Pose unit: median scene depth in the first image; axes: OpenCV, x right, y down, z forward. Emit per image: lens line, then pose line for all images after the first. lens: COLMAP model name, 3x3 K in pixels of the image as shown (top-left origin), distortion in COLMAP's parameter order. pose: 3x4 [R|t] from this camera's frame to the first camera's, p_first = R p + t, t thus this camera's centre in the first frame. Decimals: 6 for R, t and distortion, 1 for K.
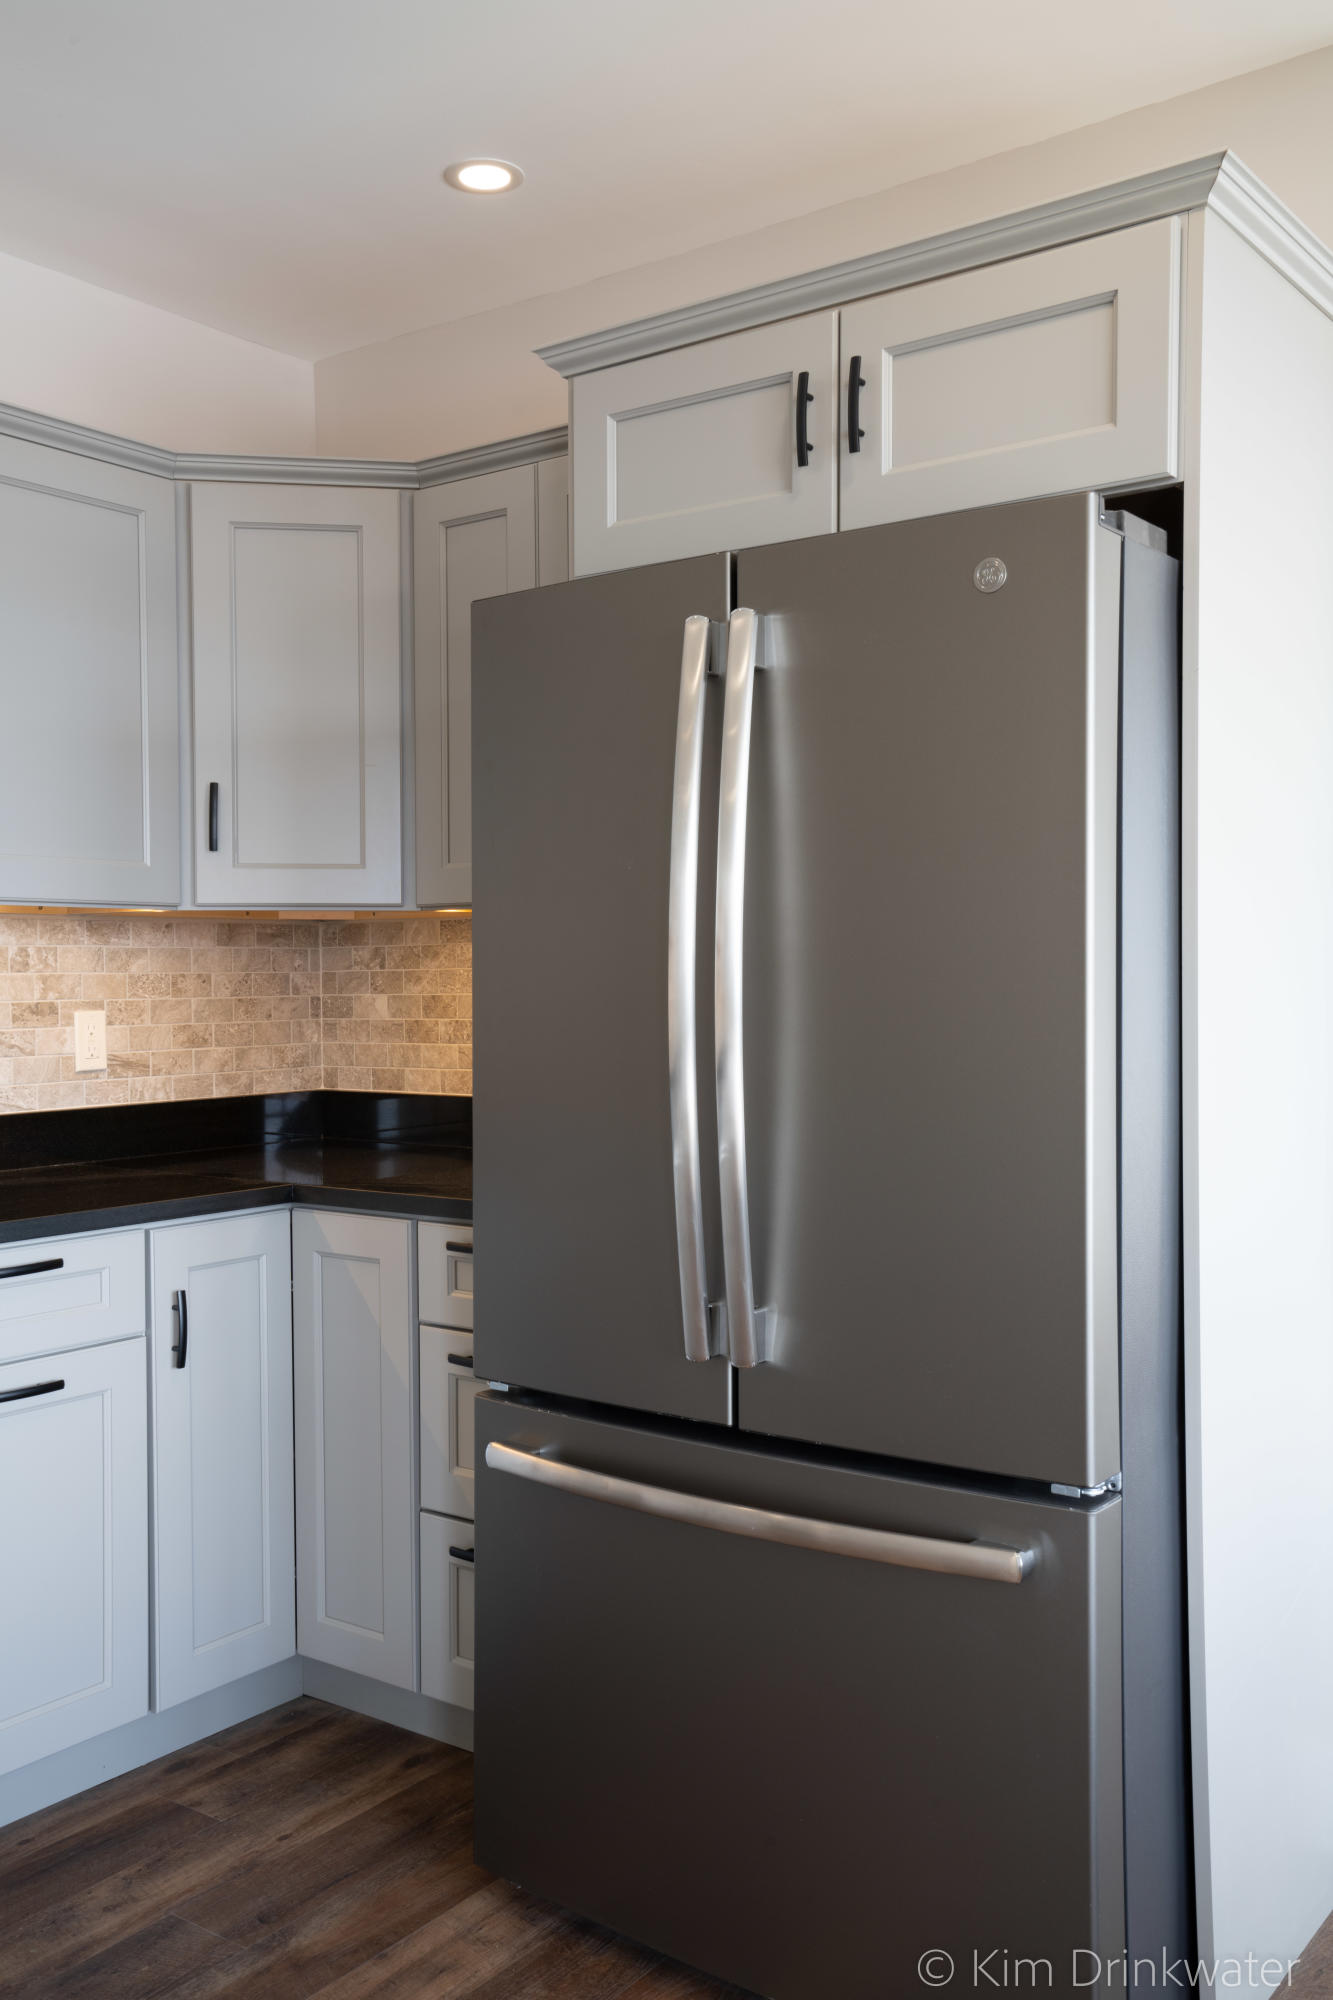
lens RADIAL K [[1782.8, 0, 657.9], [0, 1782.8, 1001.6], [0, 0, 1]] dist [0.035098, 0.046613]
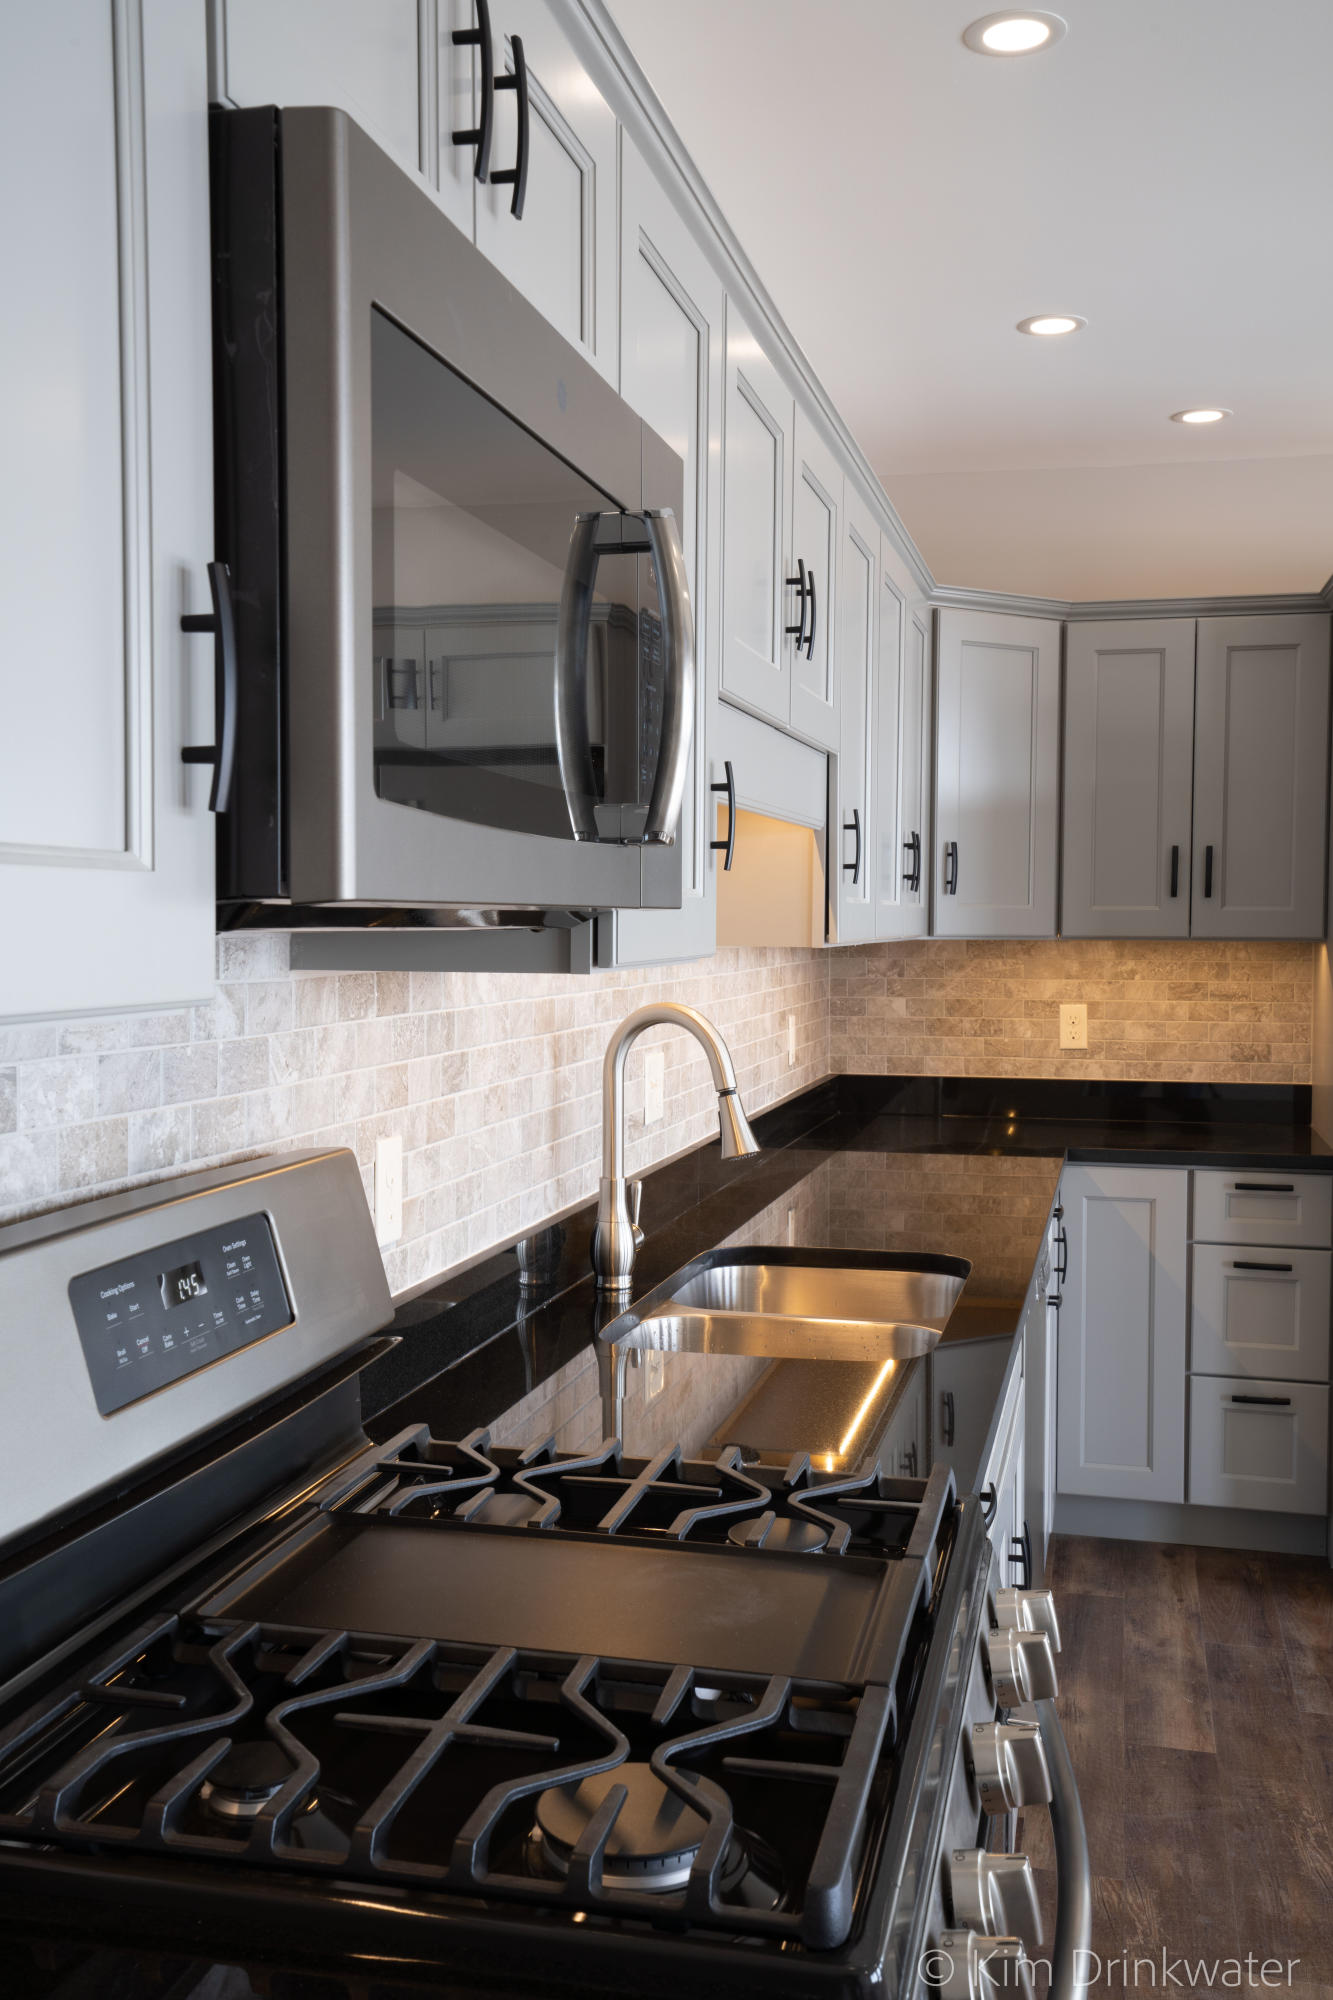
lens RADIAL K [[1898.2, 0, 656.4], [0, 1898.2, 1002.9], [0, 0, 1]] dist [0.067426, 0.000000]
pose [[0.919061, -0.005549, 0.394076, -1.108419], [-0.006029, 0.999586, 0.028135, -0.048469], [-0.394069, -0.028233, 0.918647, -0.209669]]
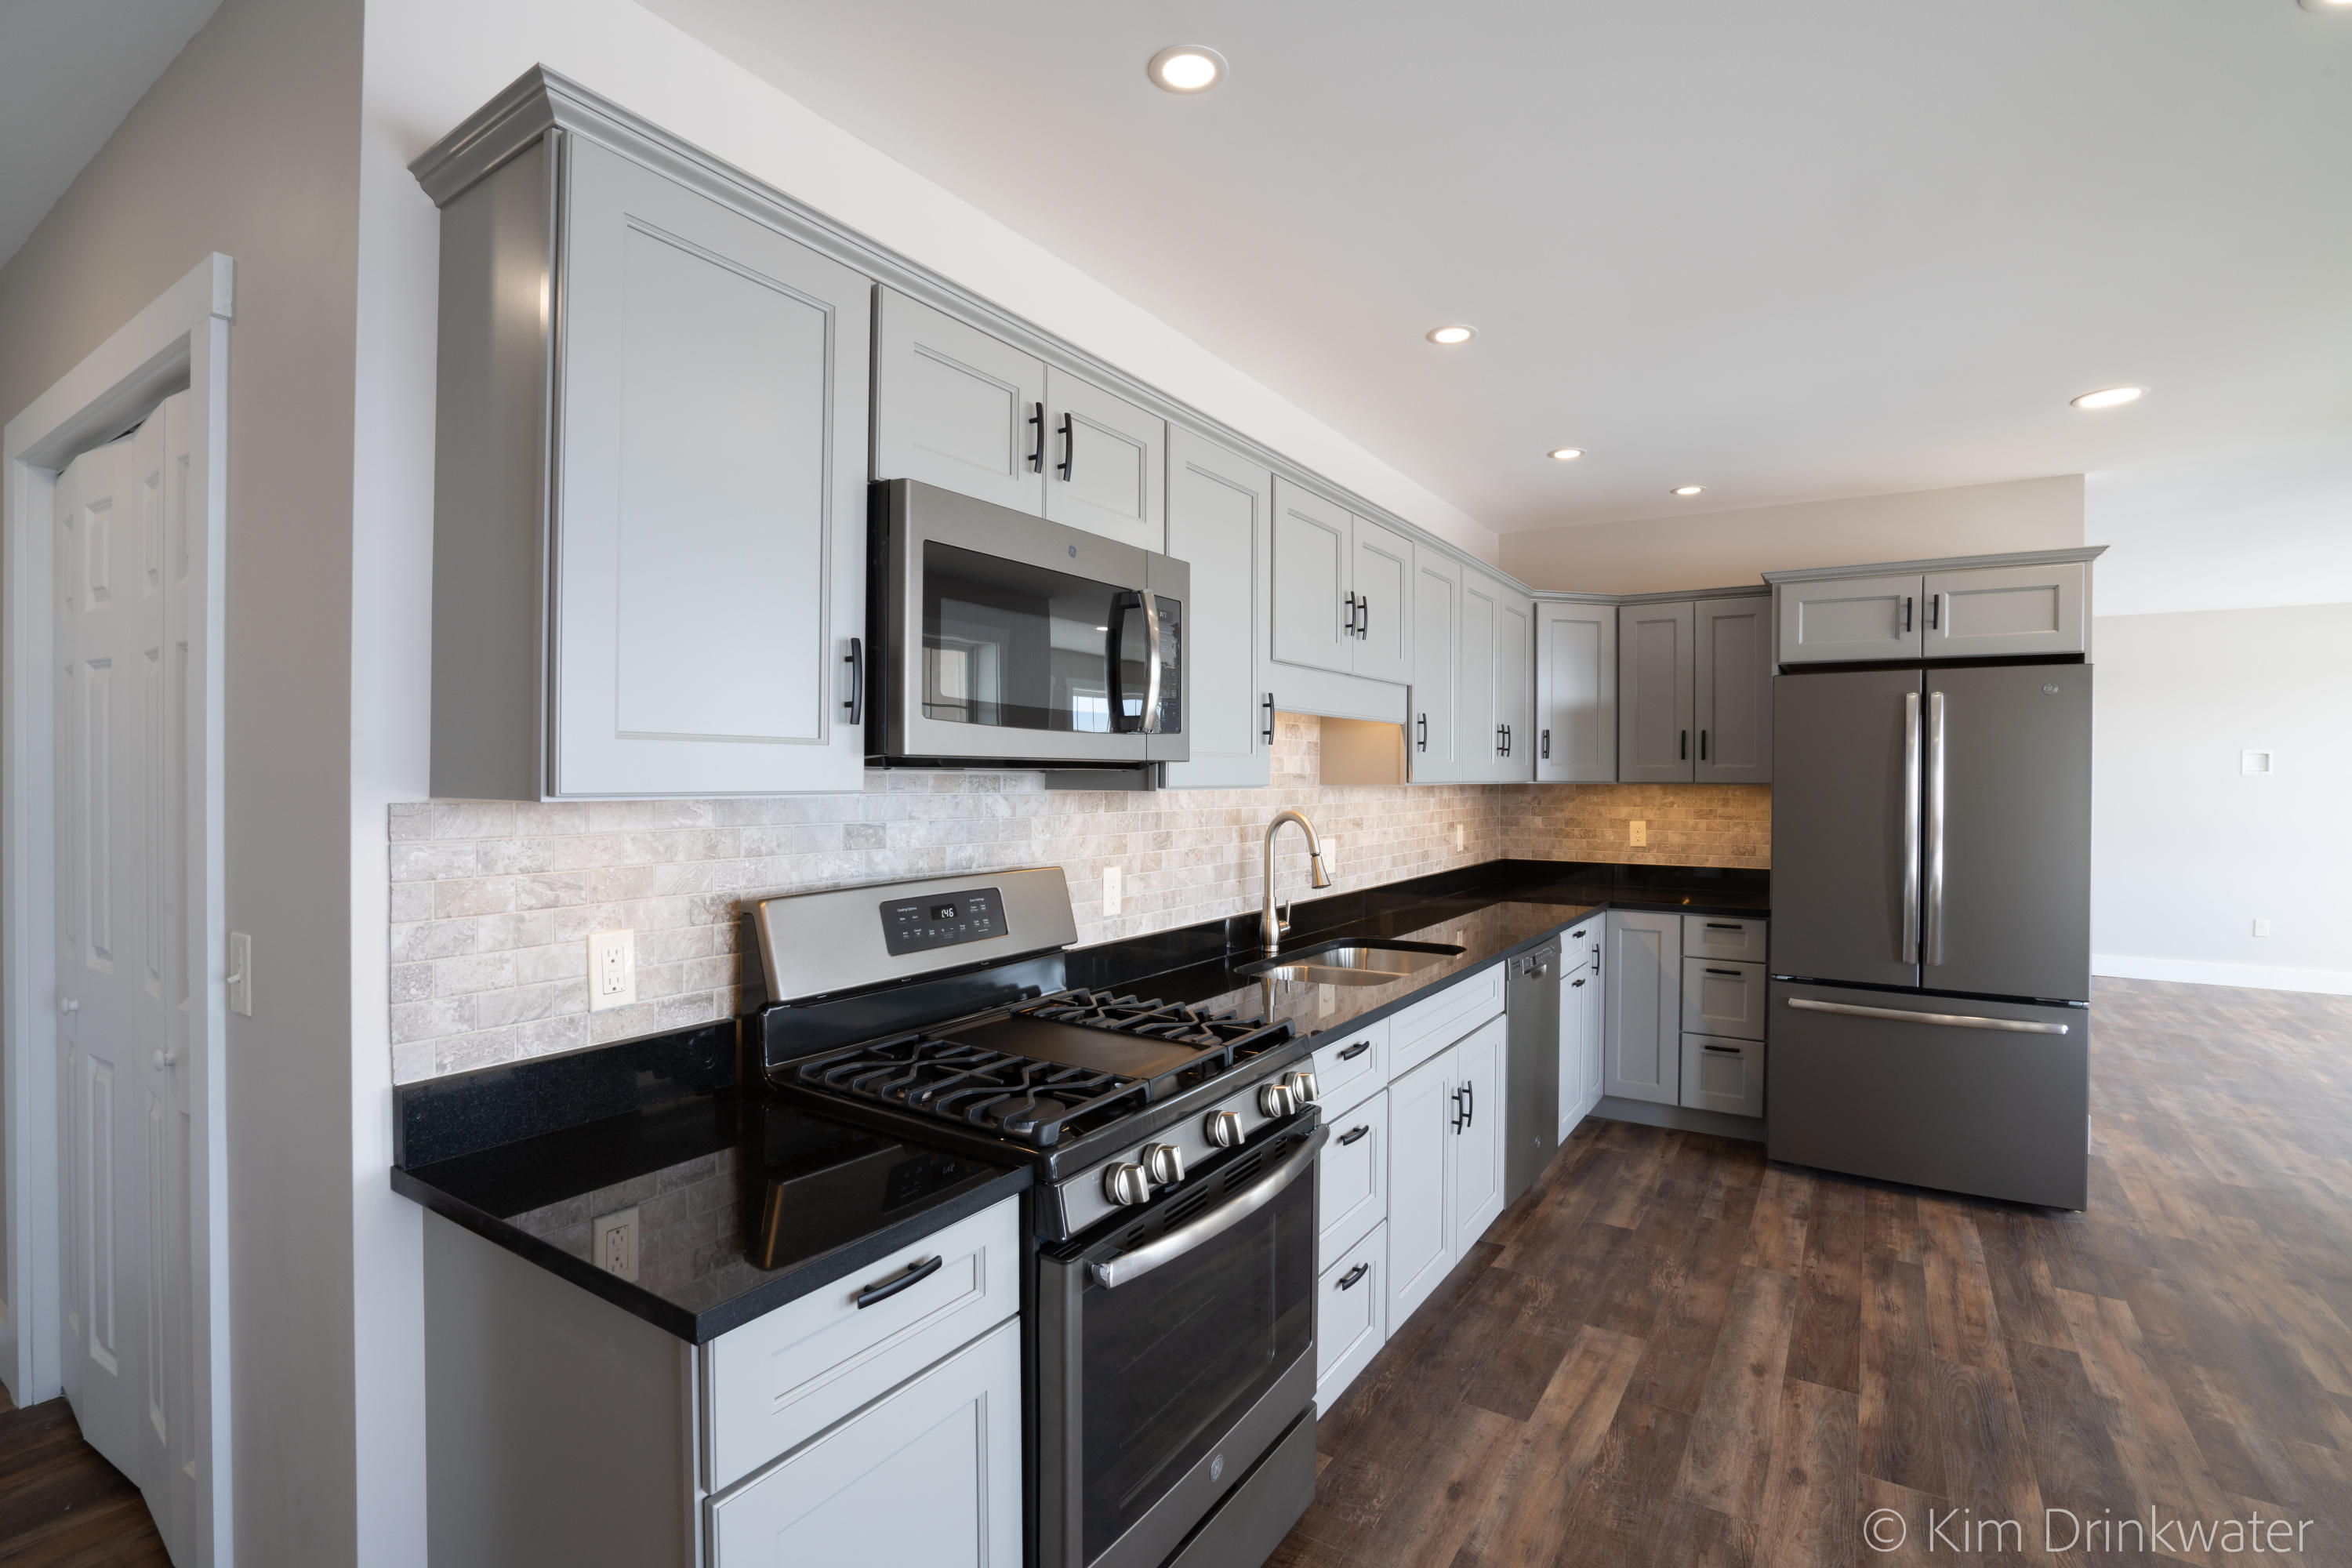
lens RADIAL K [[1076.6, 0, 1178.9], [0, 1076.6, 787.1], [0, 0, 1]] dist [-0.044714, 0.013591]
pose [[0.997559, 0.009721, 0.069151, -0.925244], [-0.009406, 0.999944, -0.004890, -0.039926], [-0.069195, 0.004228, 0.997594, -0.413819]]
